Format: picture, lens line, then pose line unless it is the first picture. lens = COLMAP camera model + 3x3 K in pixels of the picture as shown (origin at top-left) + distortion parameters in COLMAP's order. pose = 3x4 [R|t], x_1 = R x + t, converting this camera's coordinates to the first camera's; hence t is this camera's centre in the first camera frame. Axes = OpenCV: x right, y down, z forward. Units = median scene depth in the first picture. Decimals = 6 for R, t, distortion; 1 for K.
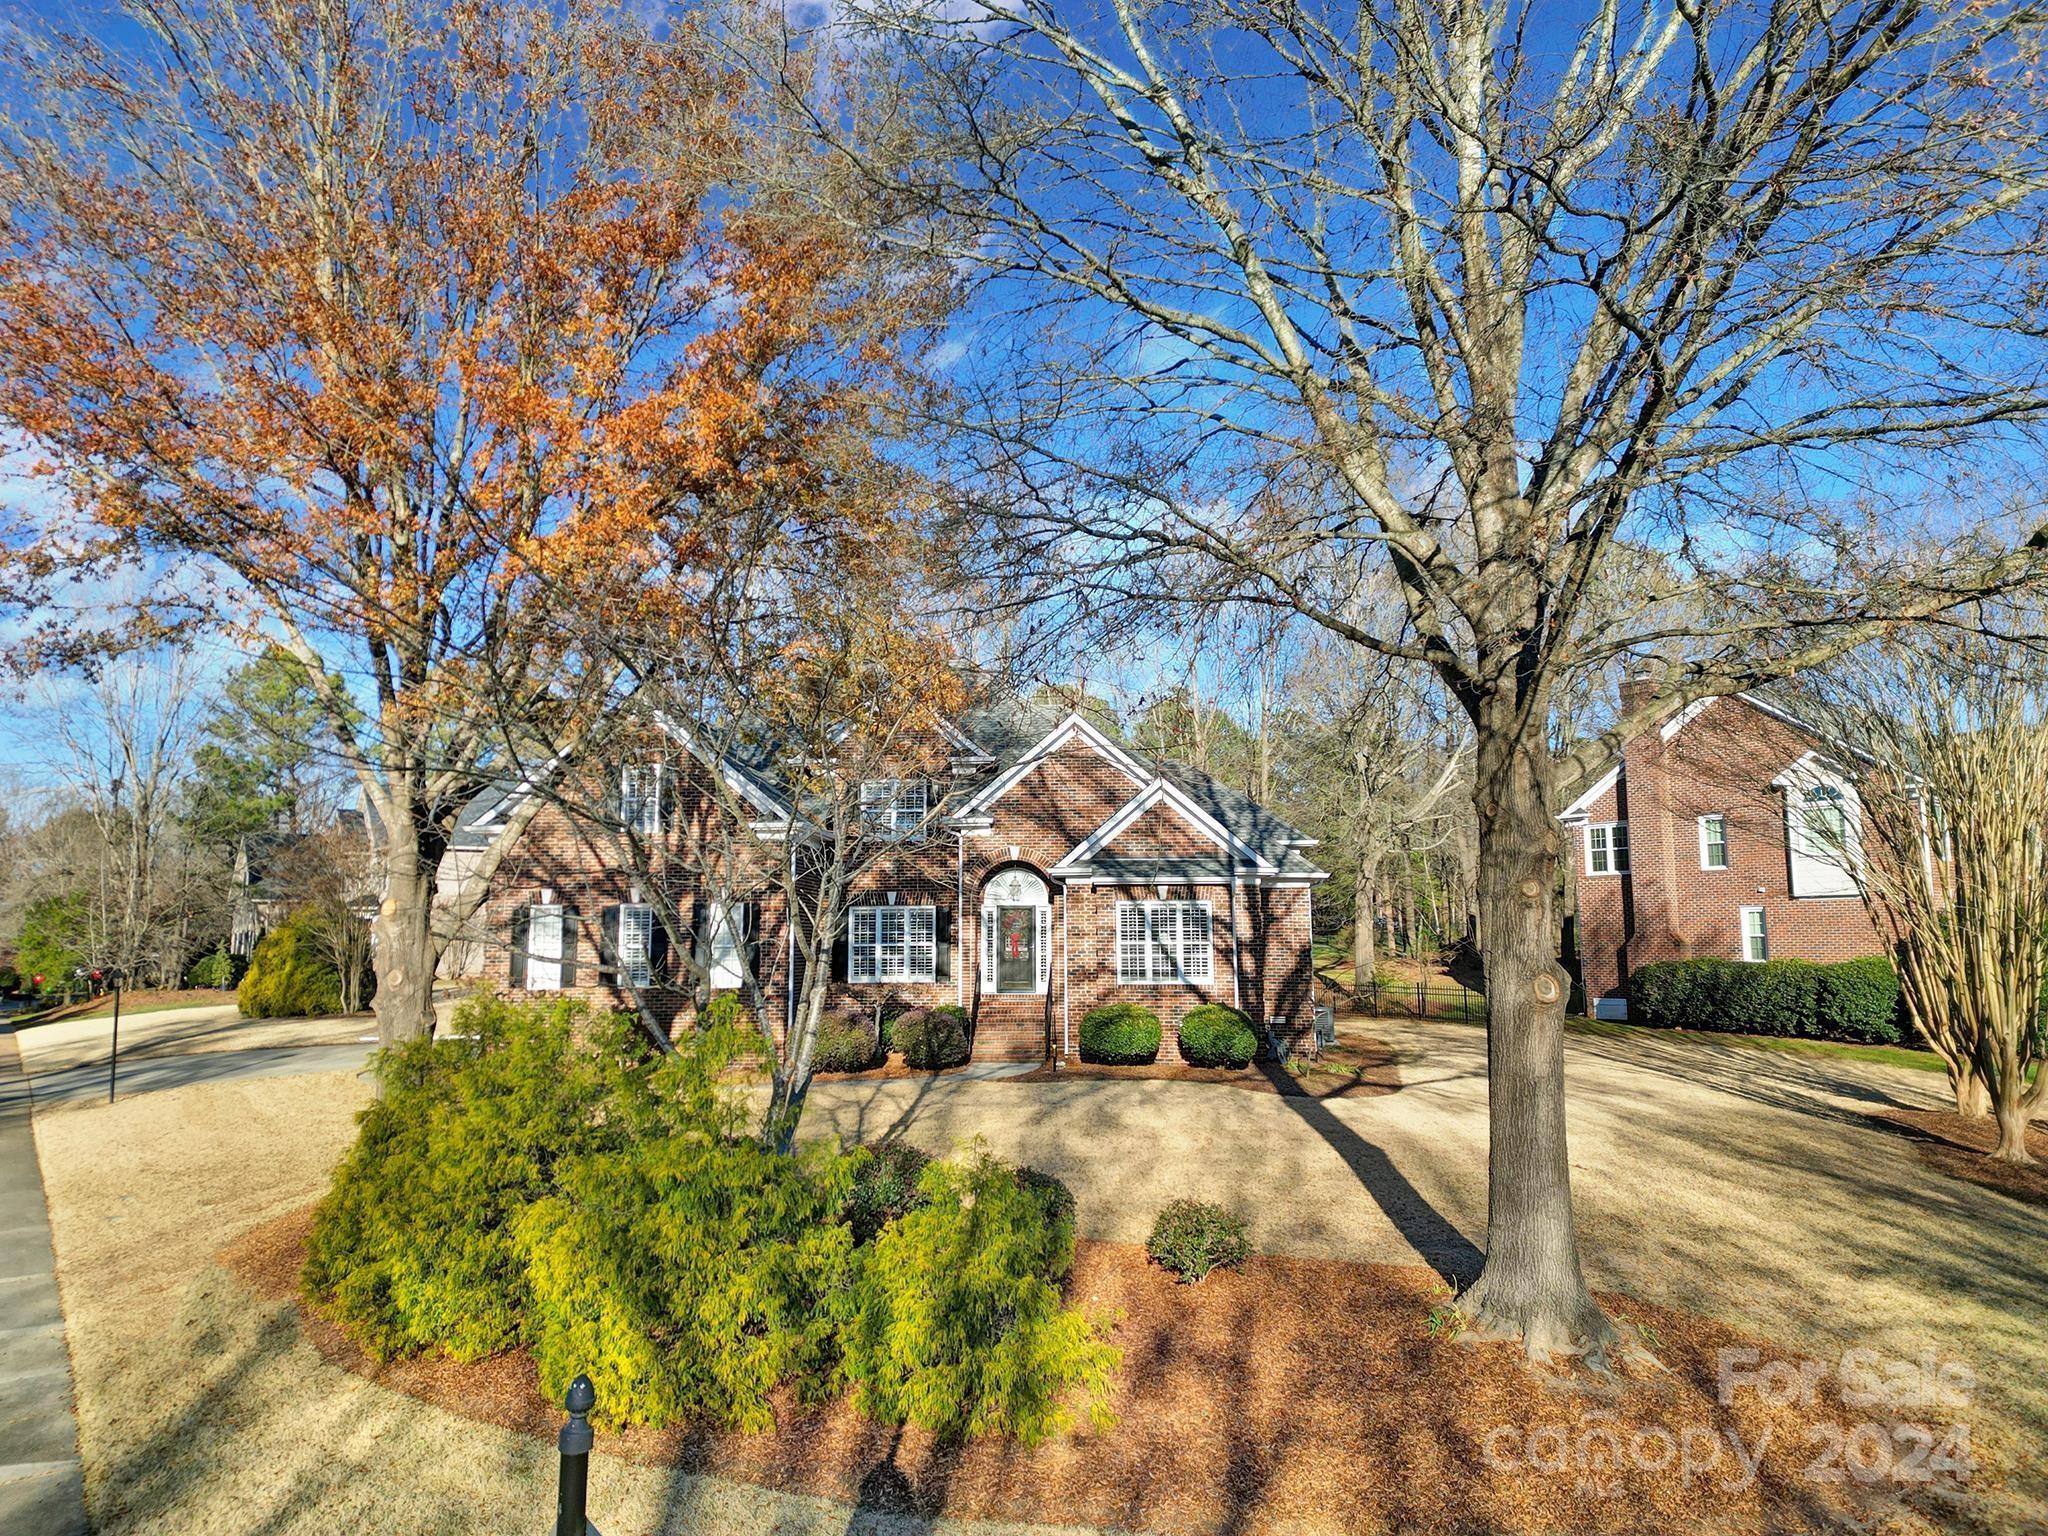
lens RADIAL K [[1445.6, 0, 1024.0], [0, 1445.6, 768.0], [0, 0, 1]] dist [0.109895, -0.113906]
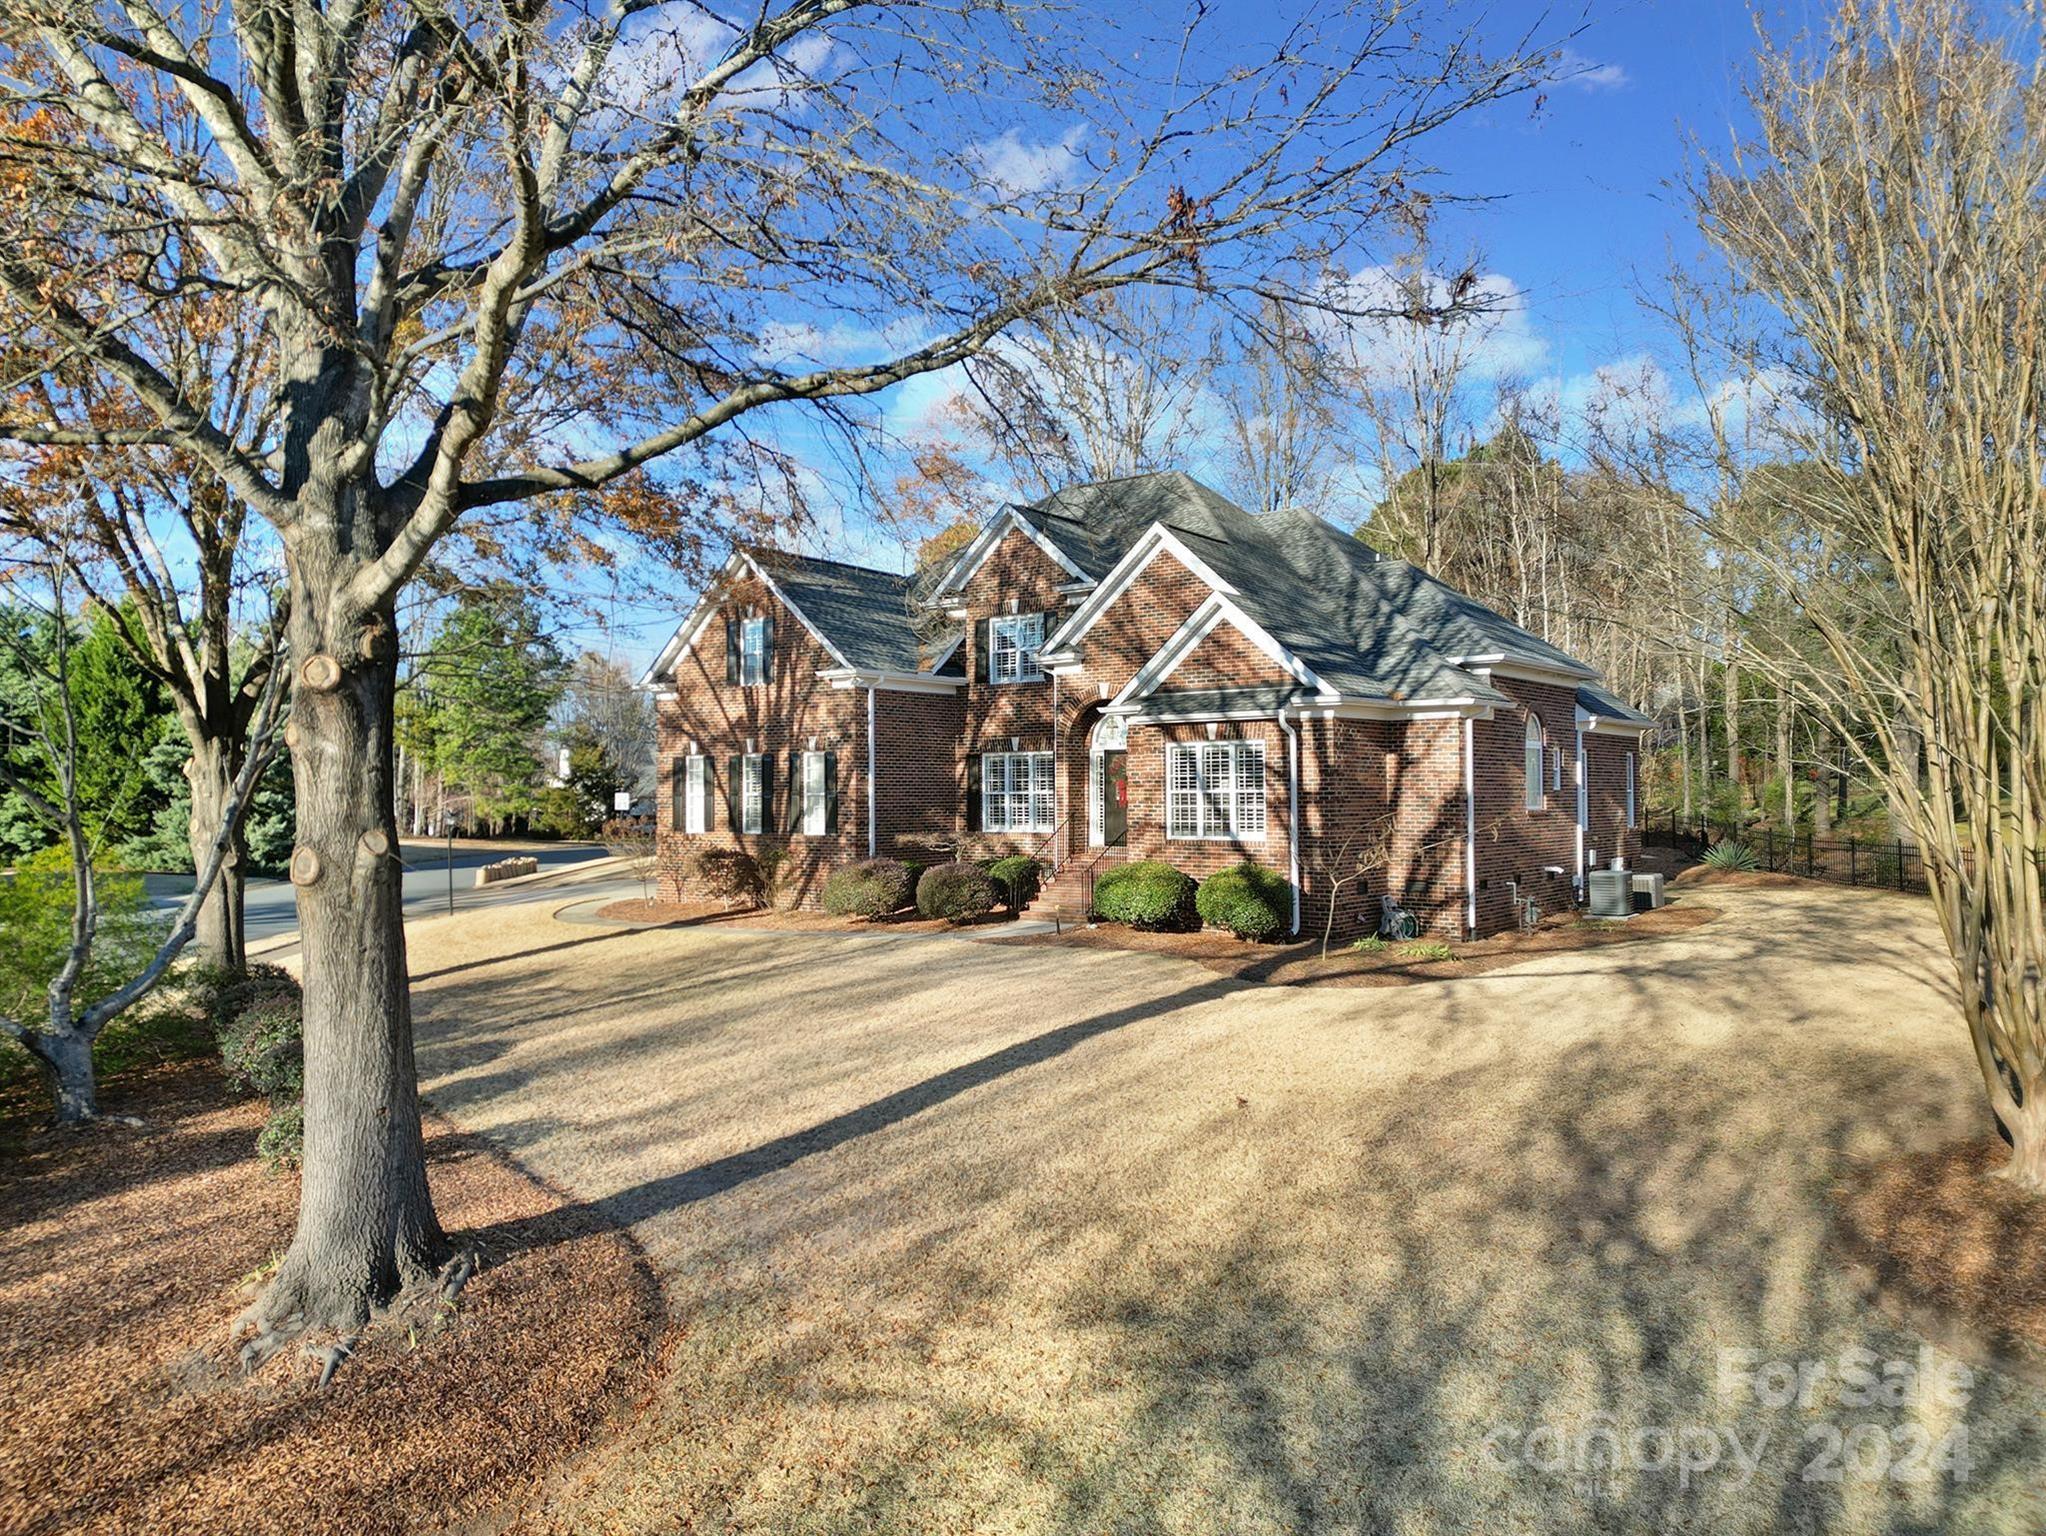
lens RADIAL K [[1444.2, 0, 1023.0], [0, 1444.2, 768.0], [0, 0, 1]] dist [0.109895, -0.113906]
pose [[0.845750, -0.010174, -0.533483, 0.448951], [0.071636, 0.992932, 0.094631, 0.018559], [0.528749, -0.118250, 0.840500, 0.233690]]
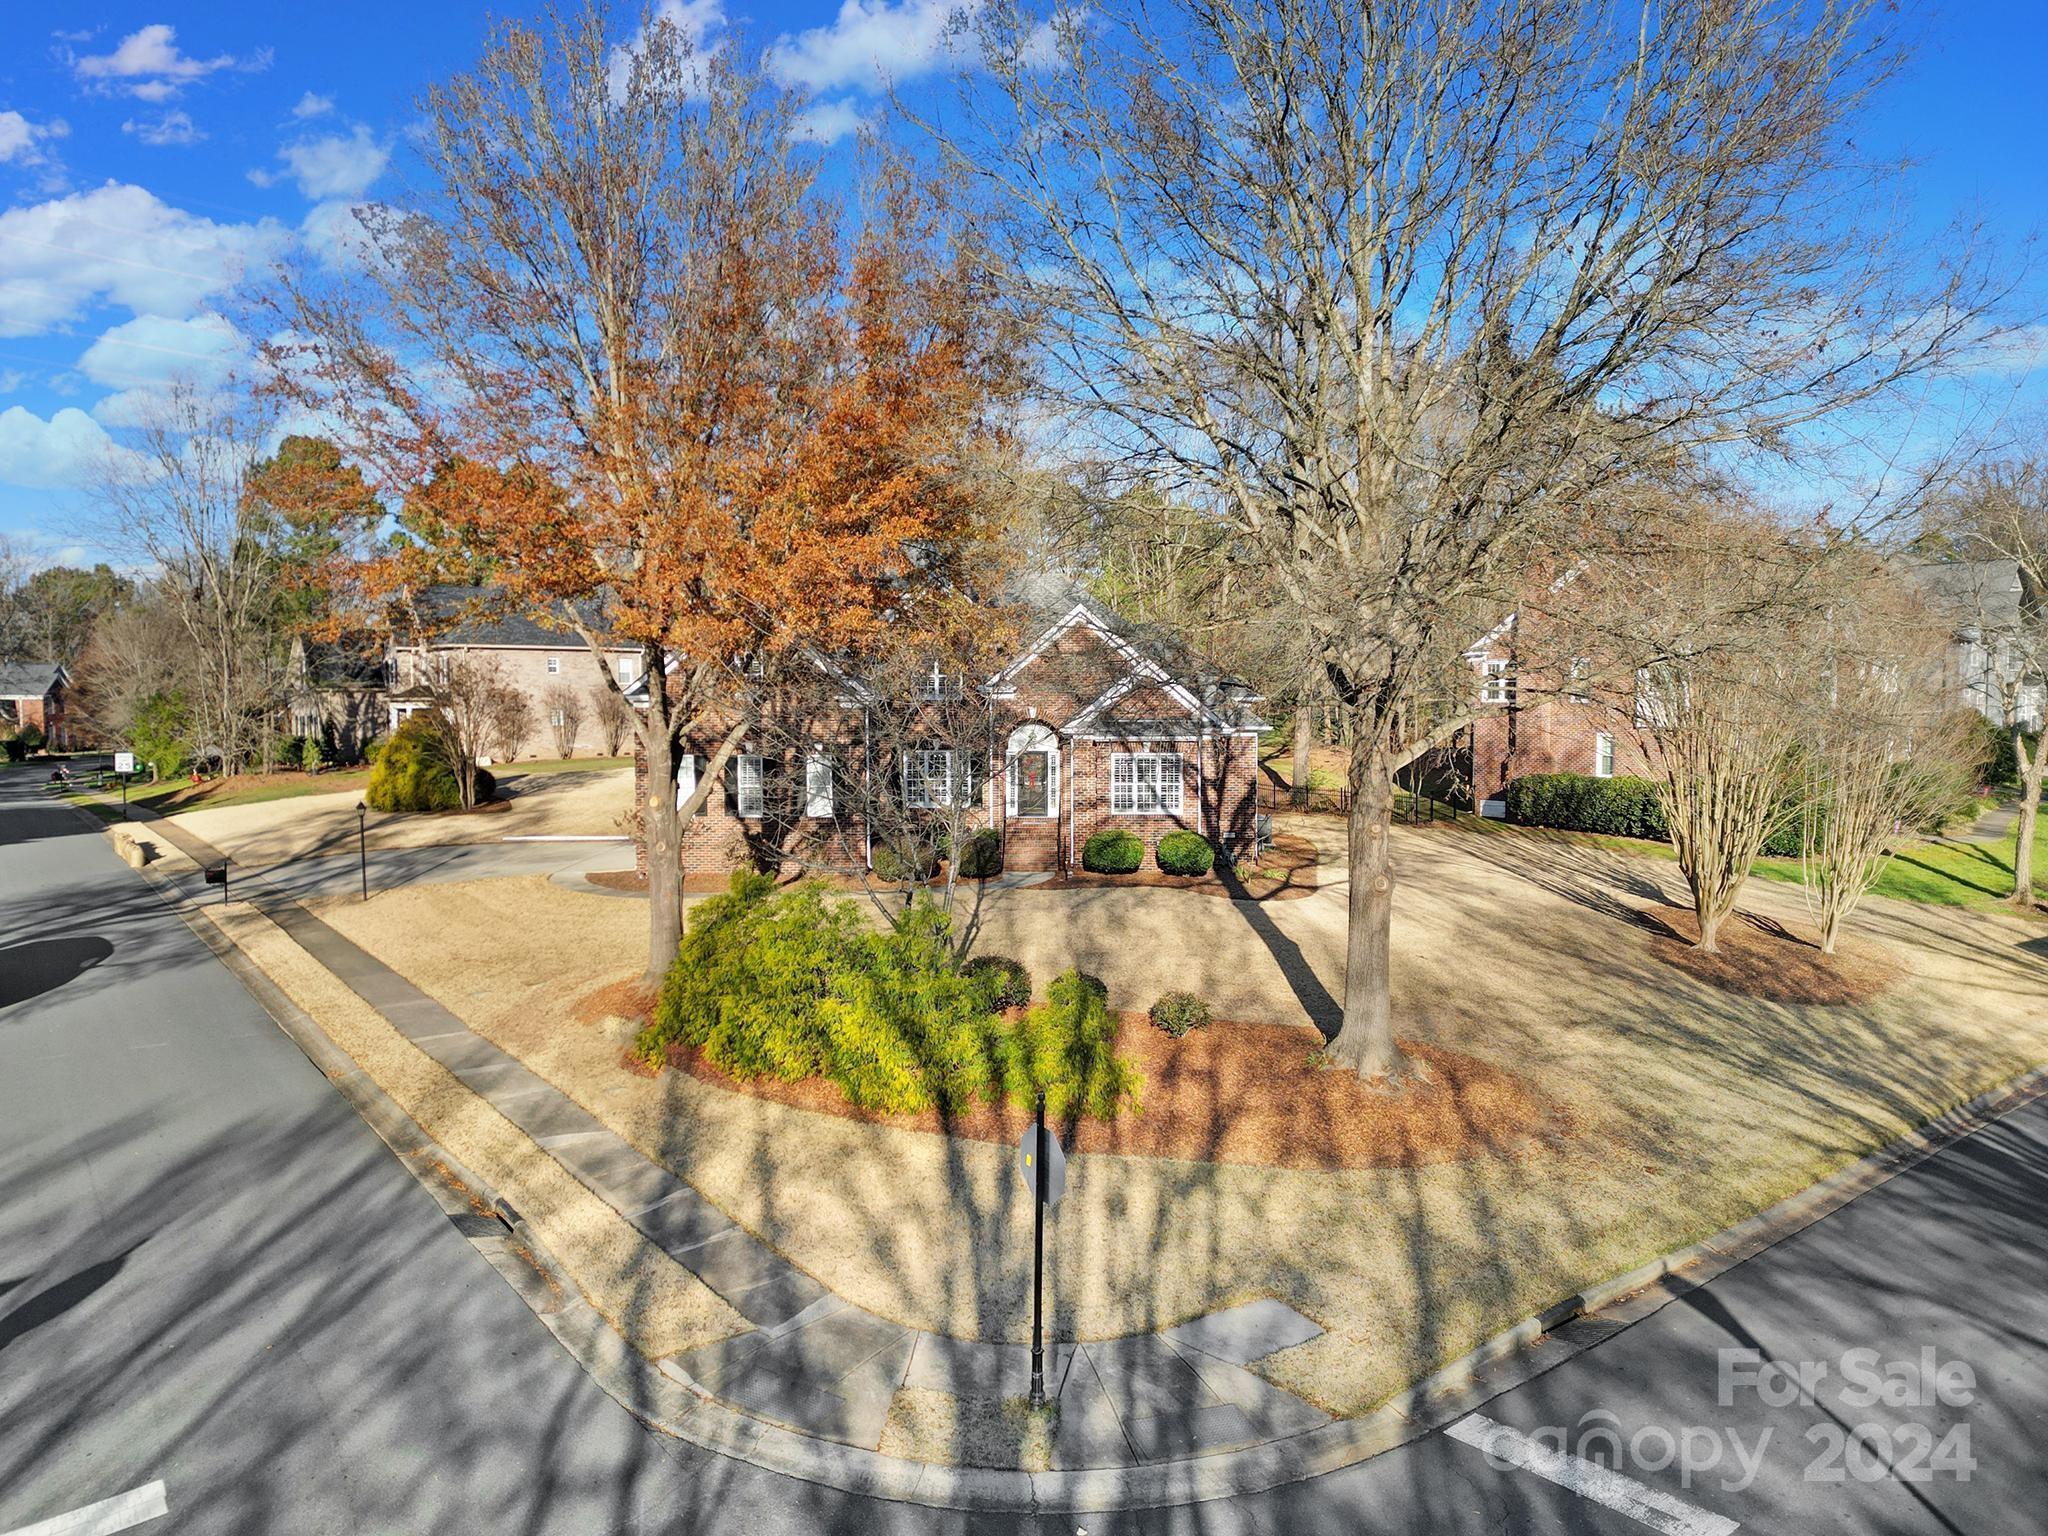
lens RADIAL K [[1445.6, 0, 1024.0], [0, 1445.6, 768.0], [0, 0, 1]] dist [0.109895, -0.113906]
pose [[0.999462, 0.001397, 0.032780, -0.059516], [-0.007049, 0.984906, 0.172948, -0.120185], [-0.032043, -0.173086, 0.984385, -0.298444]]
